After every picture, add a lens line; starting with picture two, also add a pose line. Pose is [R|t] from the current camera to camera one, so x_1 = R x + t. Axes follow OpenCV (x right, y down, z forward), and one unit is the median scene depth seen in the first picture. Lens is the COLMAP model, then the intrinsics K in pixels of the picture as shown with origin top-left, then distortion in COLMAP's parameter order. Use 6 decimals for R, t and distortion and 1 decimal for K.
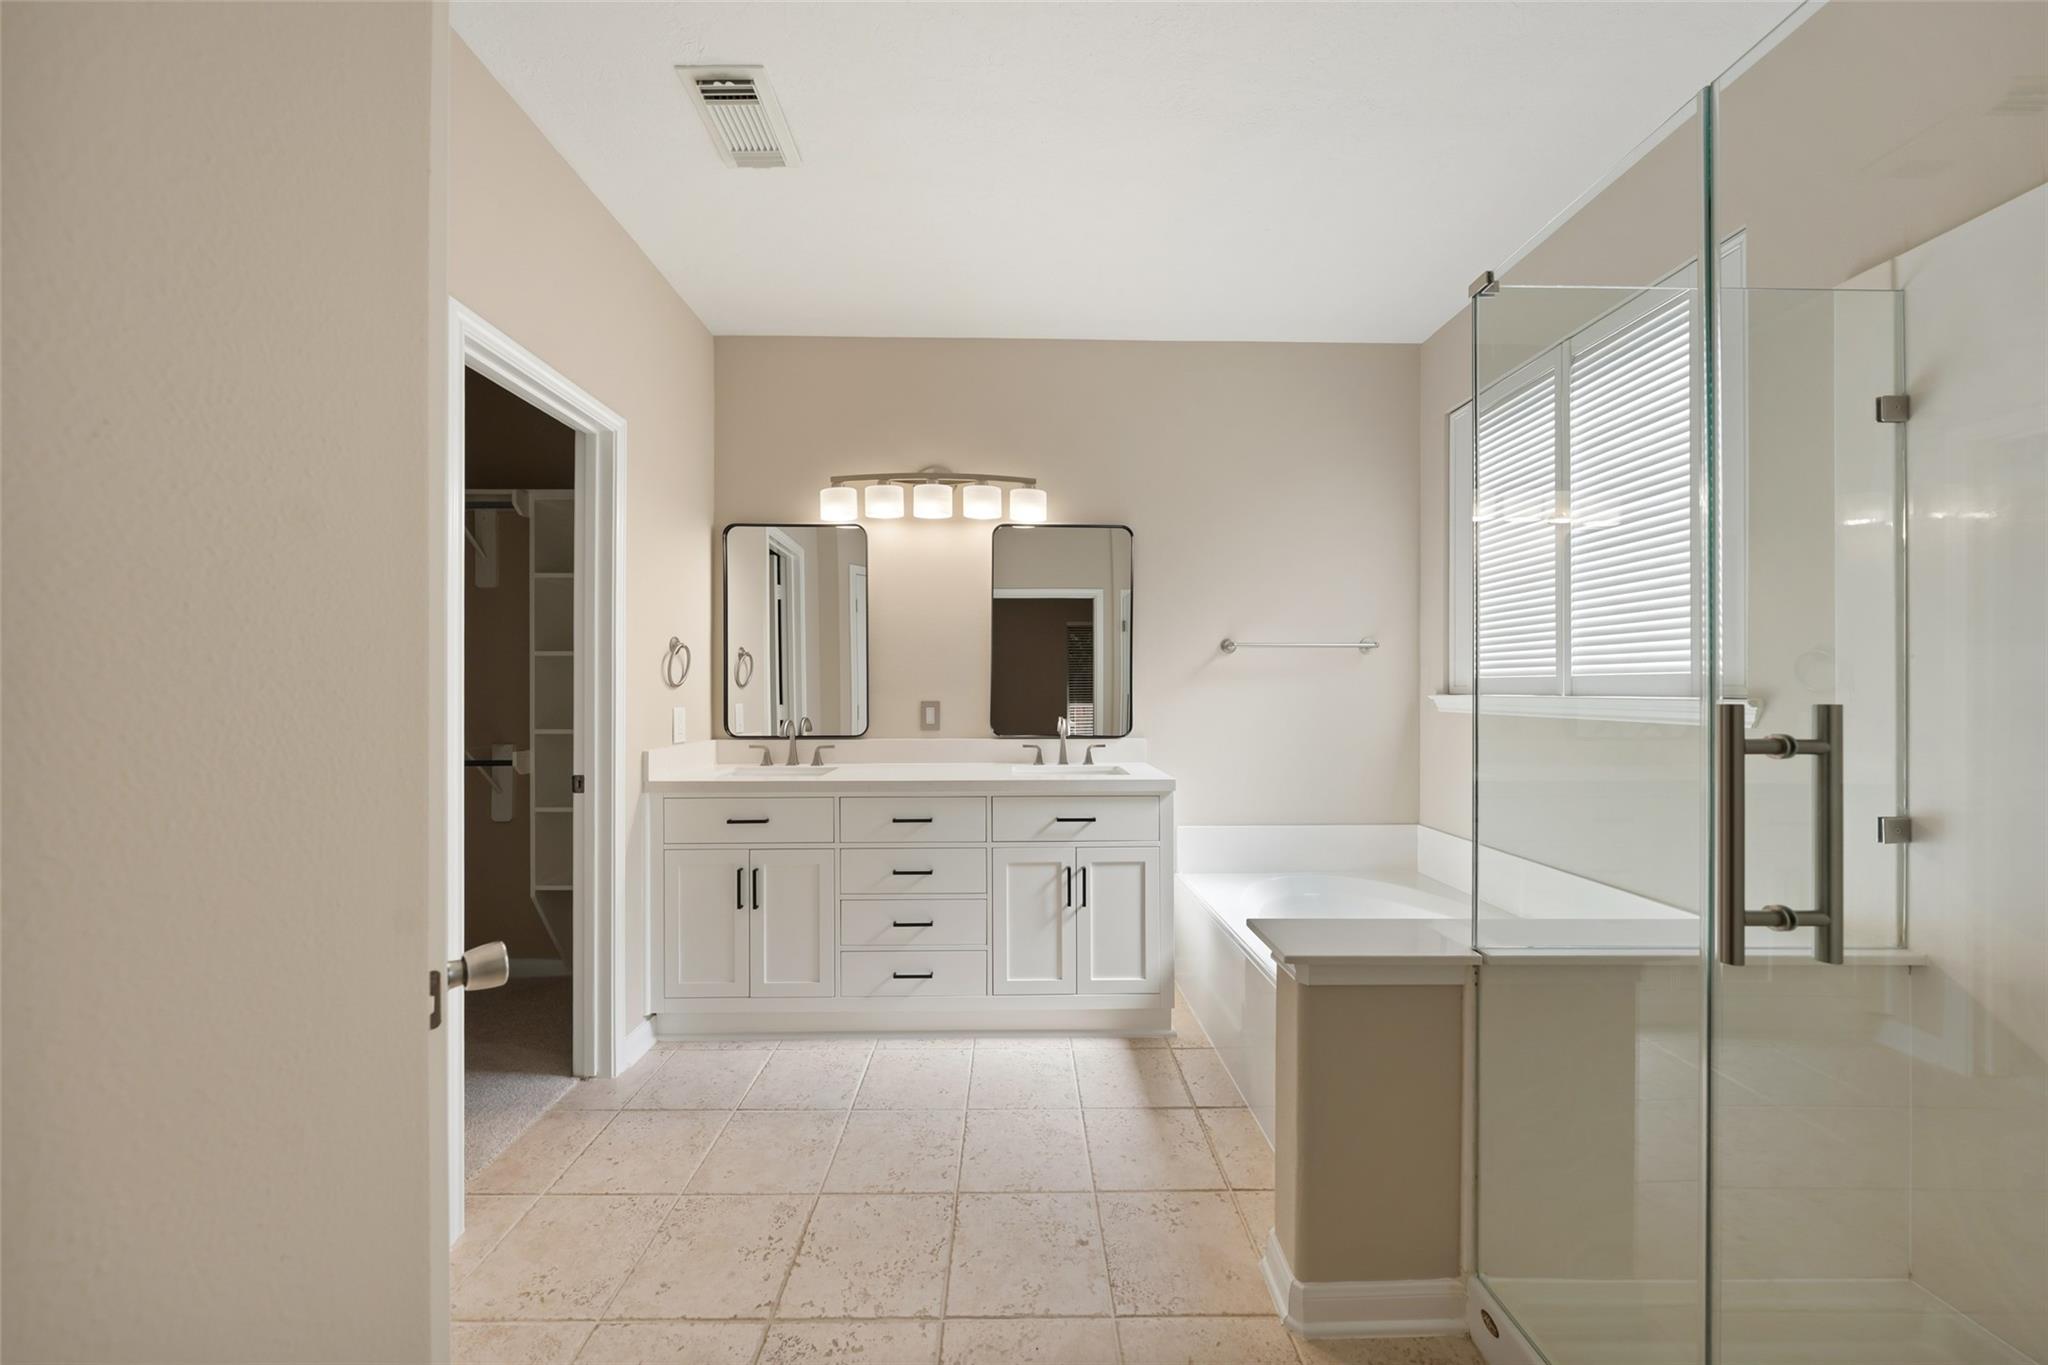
lens RADIAL K [[698.8, 0, 1031.1], [0, 698.8, 692.1], [0, 0, 1]] dist [-0.002326, -0.000163]
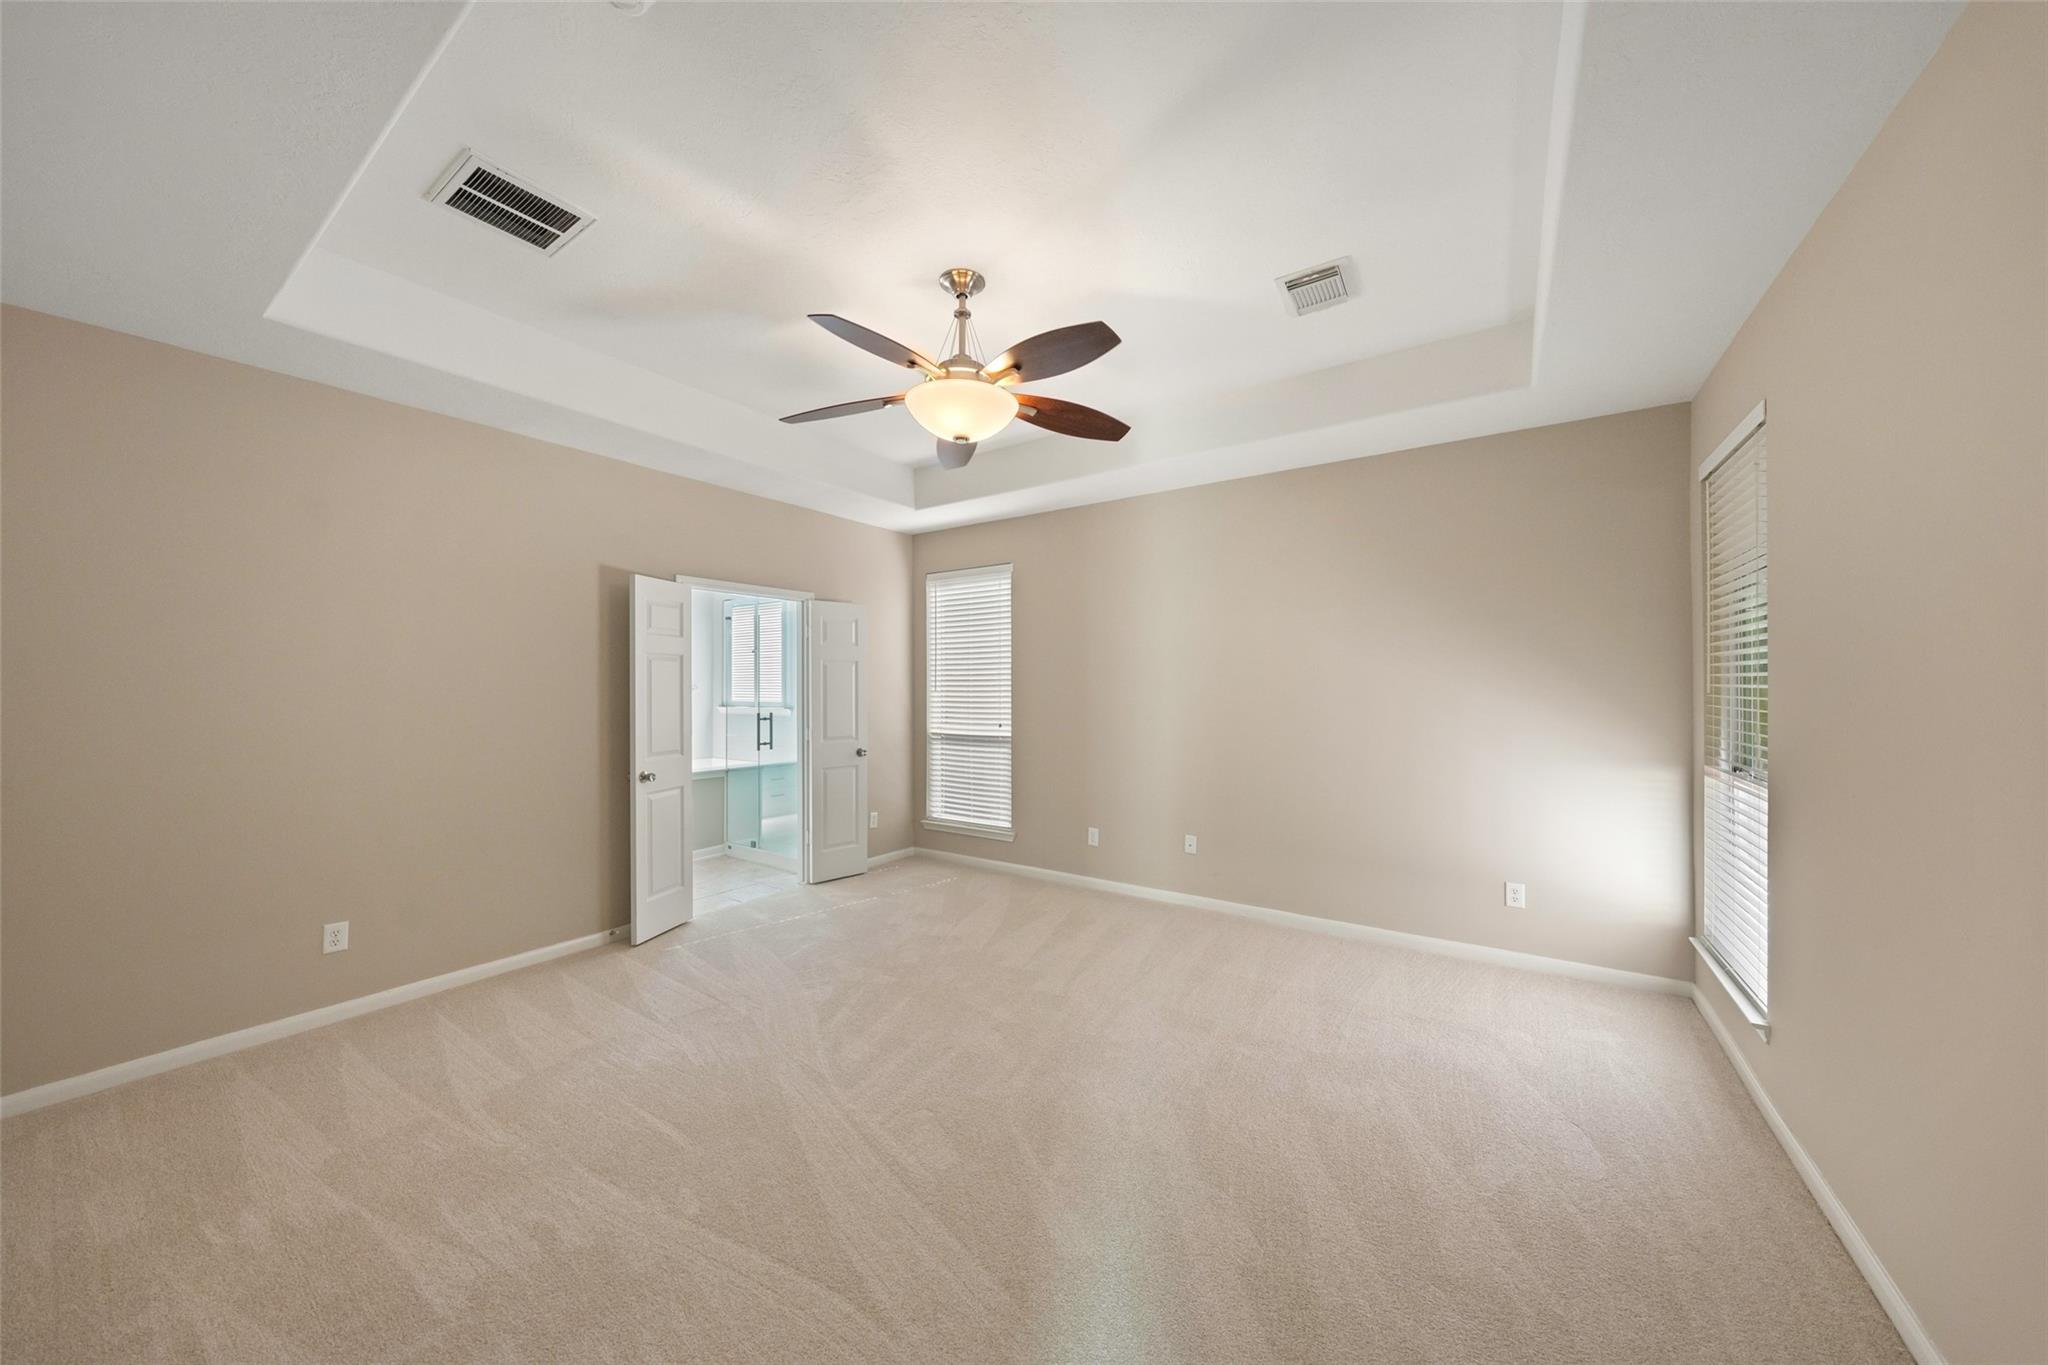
lens RADIAL K [[698.8, 0, 1031.1], [0, 698.8, 692.1], [0, 0, 1]] dist [-0.002326, -0.000163]
pose [[0.588349, -0.006947, 0.808577, -1.631852], [-0.003288, 0.999934, 0.010984, -0.148918], [-0.808600, -0.009122, 0.588288, -2.864378]]
